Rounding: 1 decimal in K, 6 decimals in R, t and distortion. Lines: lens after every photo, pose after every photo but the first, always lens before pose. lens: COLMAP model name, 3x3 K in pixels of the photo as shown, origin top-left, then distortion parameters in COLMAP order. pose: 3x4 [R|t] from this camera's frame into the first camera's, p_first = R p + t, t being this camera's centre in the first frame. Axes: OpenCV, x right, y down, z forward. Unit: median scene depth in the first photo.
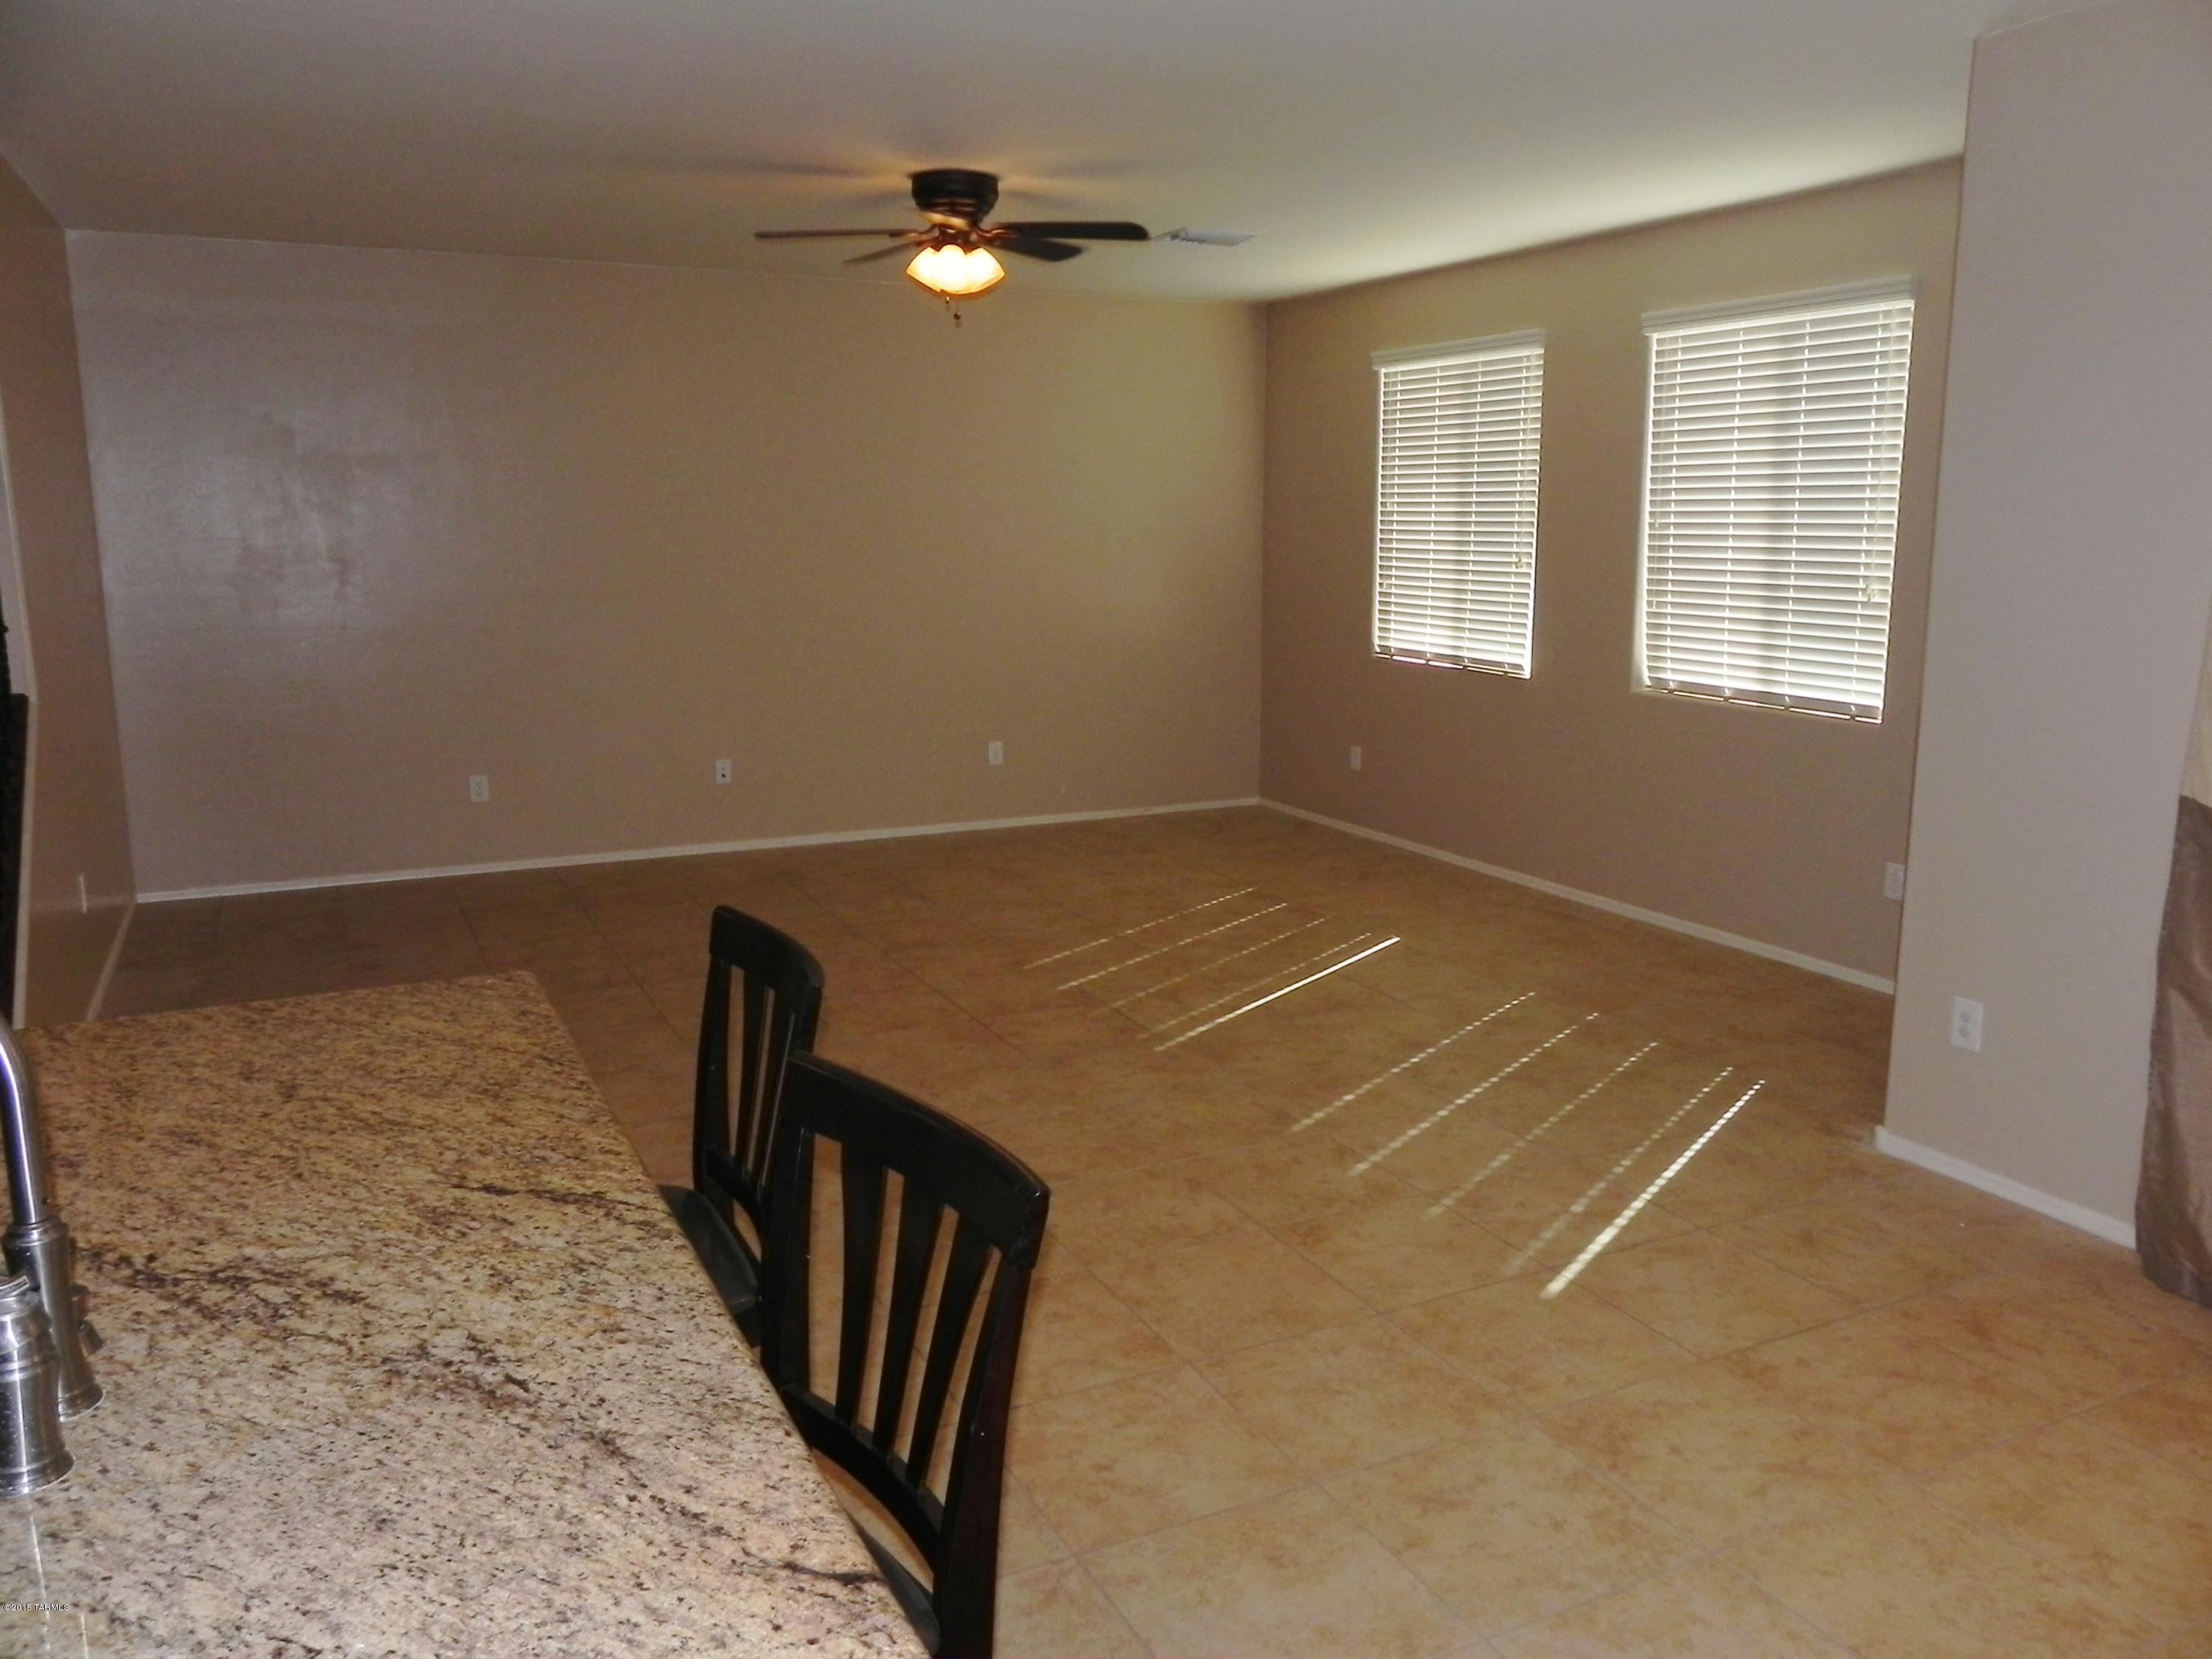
lens RADIAL K [[1661.0, 0, 1106.0], [0, 1661.0, 829.5], [0, 0, 1]] dist [-0.010075, 0.006344]
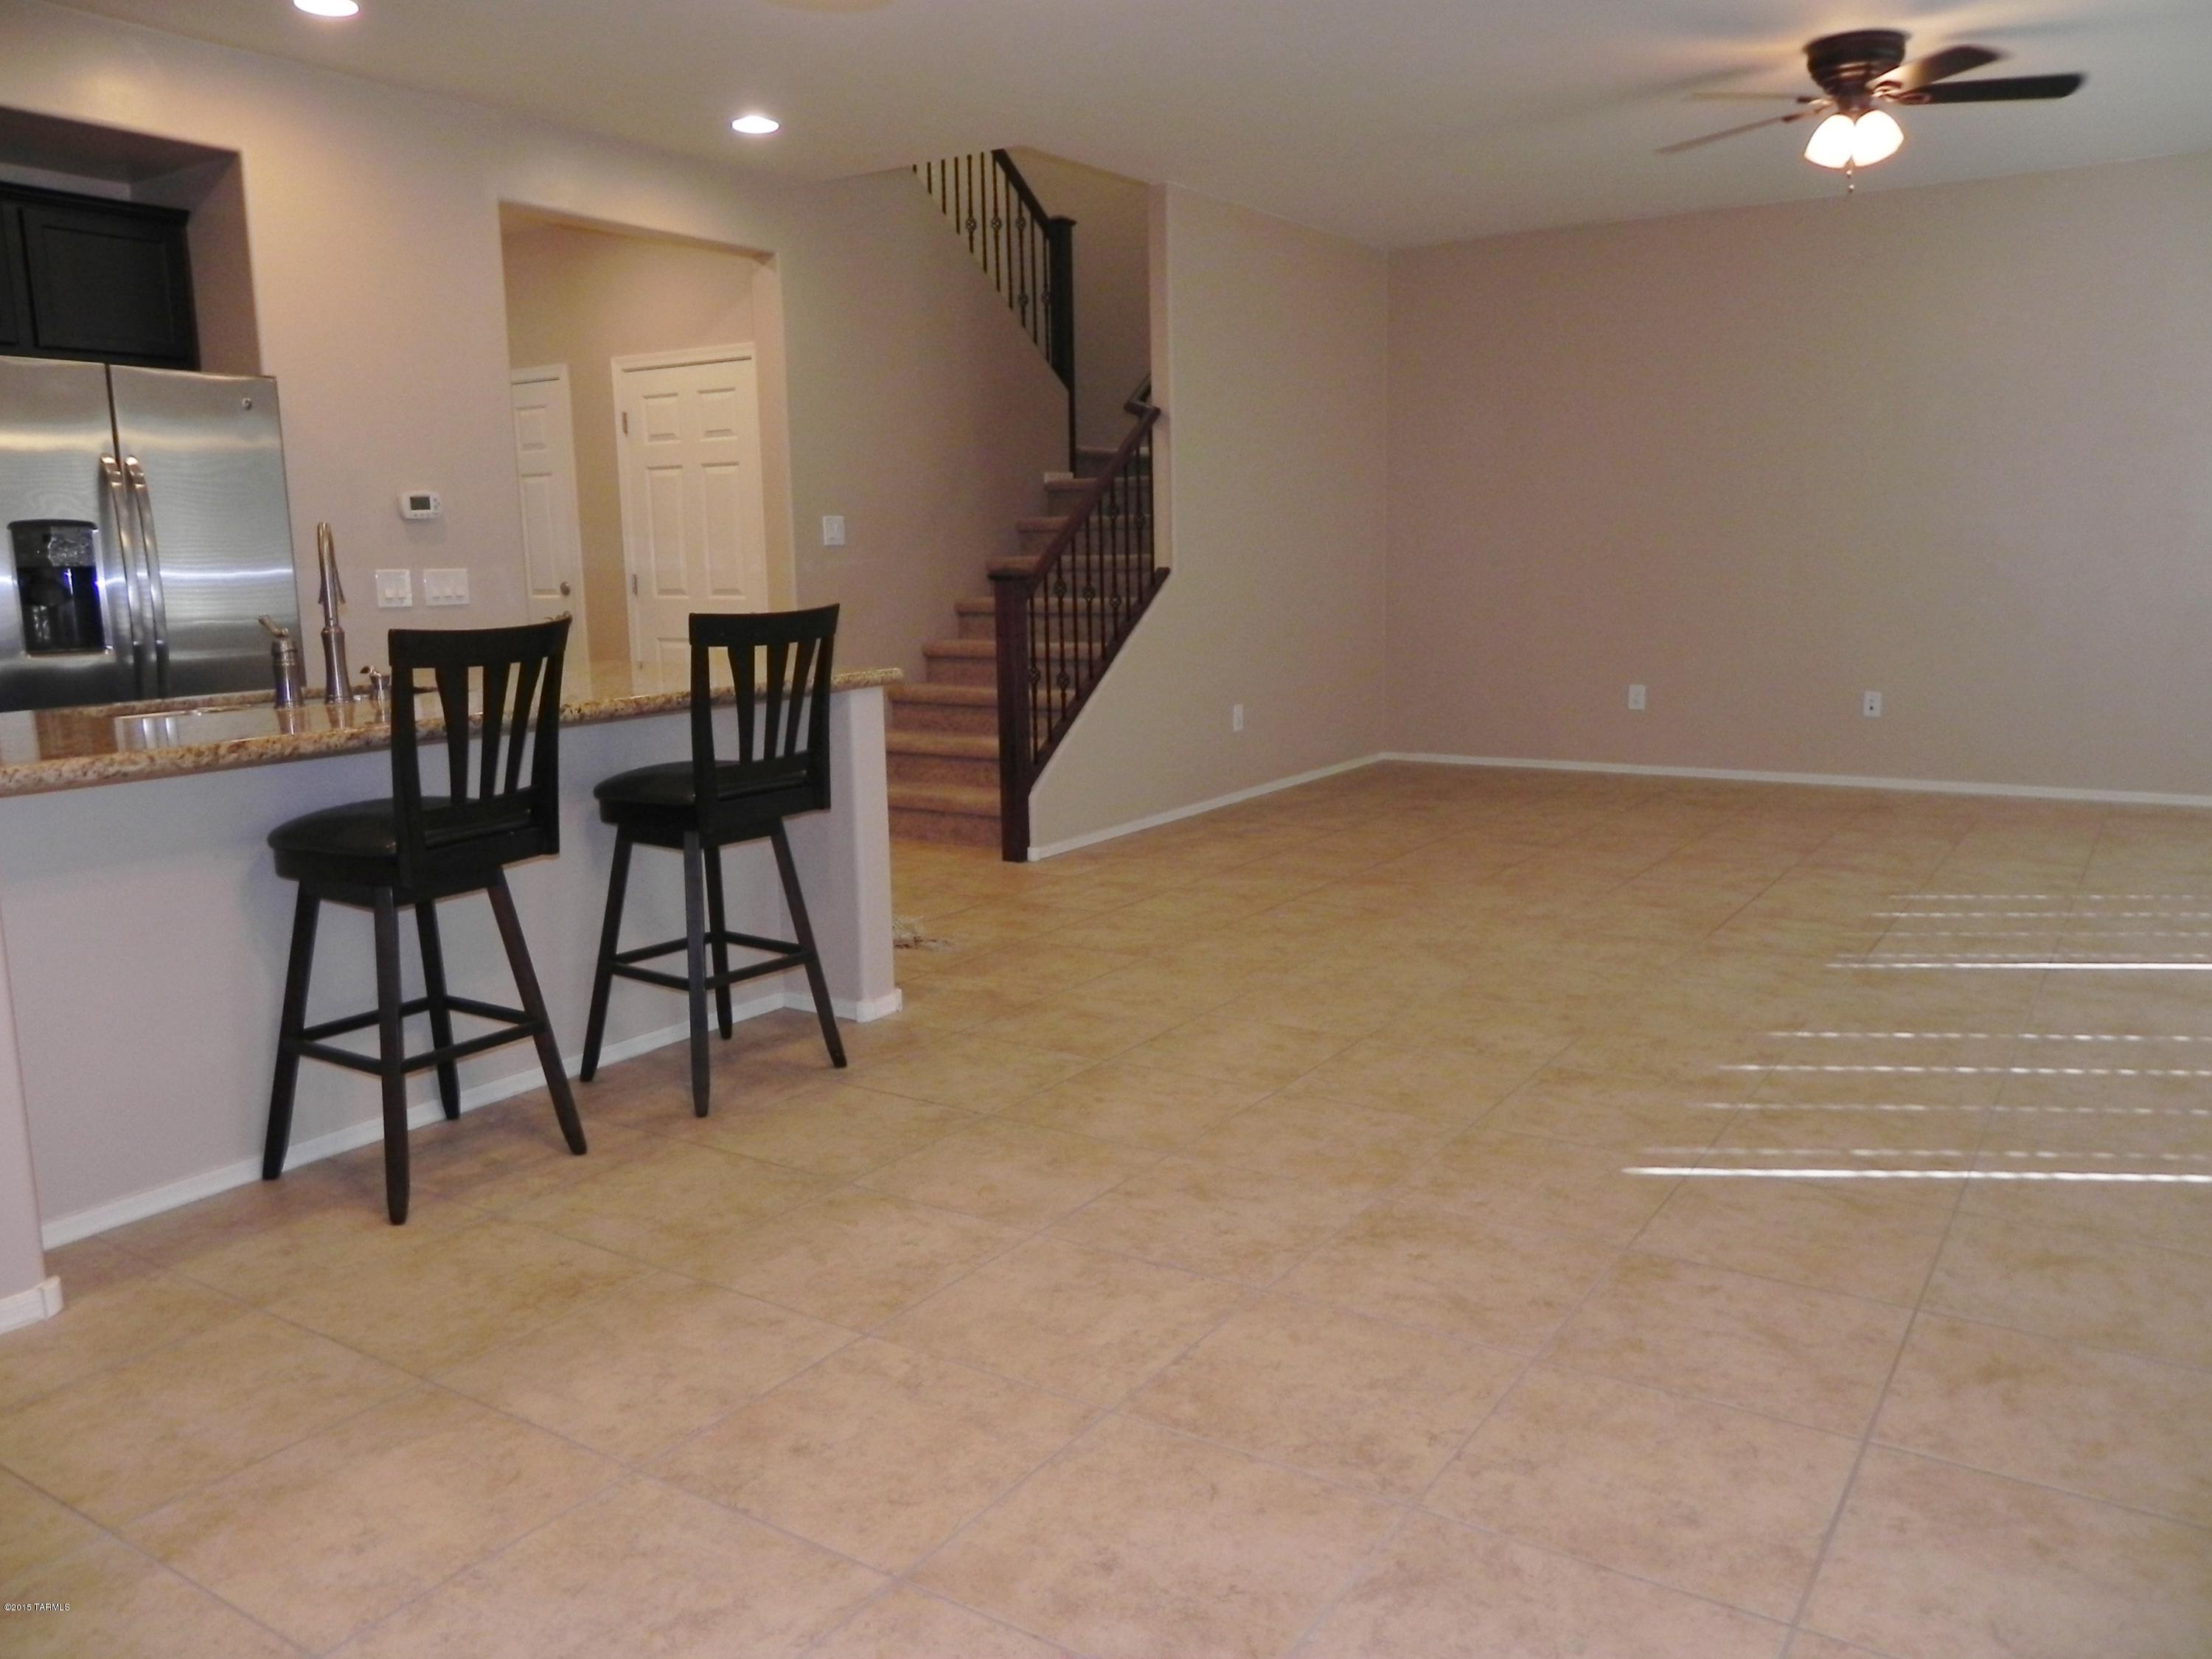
lens RADIAL K [[1661.0, 0, 1106.0], [0, 1661.0, 829.5], [0, 0, 1]] dist [-0.010075, 0.006344]
pose [[0.492879, 0.132790, -0.859905, 0.803961], [-0.143613, 0.987146, 0.070123, 0.069735], [0.858164, 0.088932, 0.505614, 0.261574]]
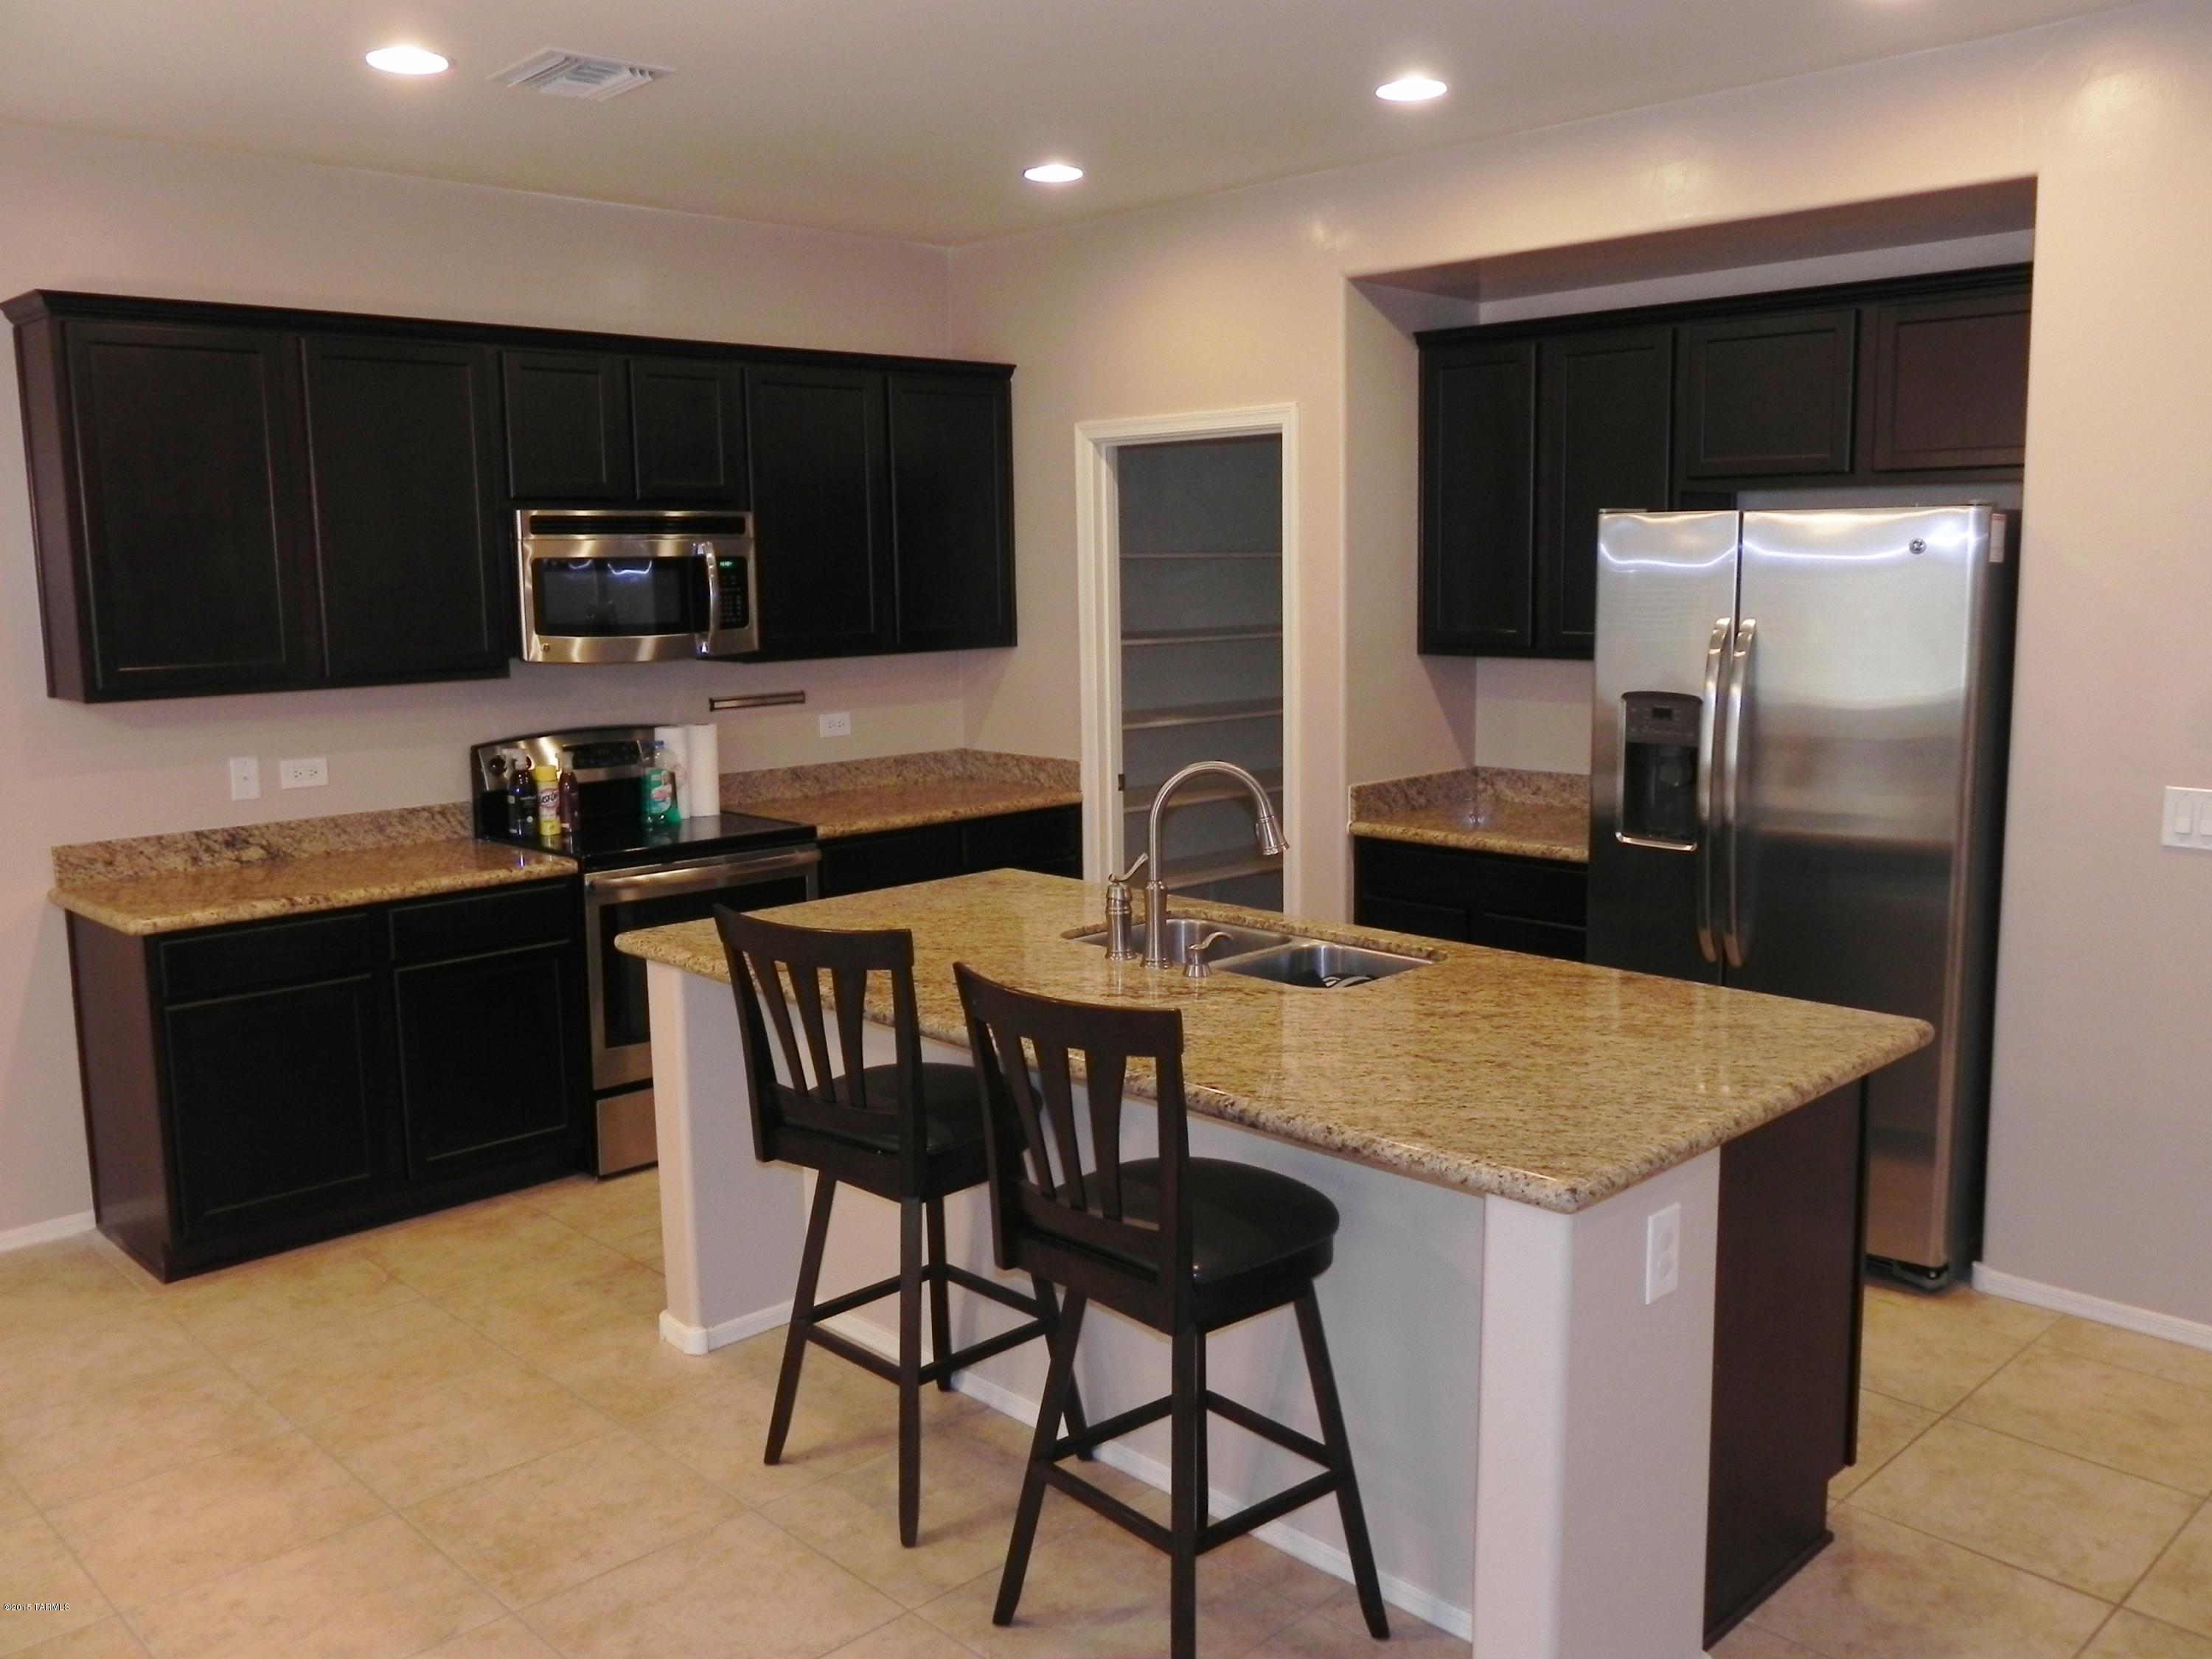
lens RADIAL K [[1851.4, 0, 1106.0], [0, 1851.4, 829.5], [0, 0, 1]] dist [-0.032624, 0.013138]
pose [[-0.953082, 0.054838, -0.297704, 0.065849], [-0.045076, 0.946780, 0.318709, -0.230717], [0.299338, 0.317175, -0.899887, 1.159168]]
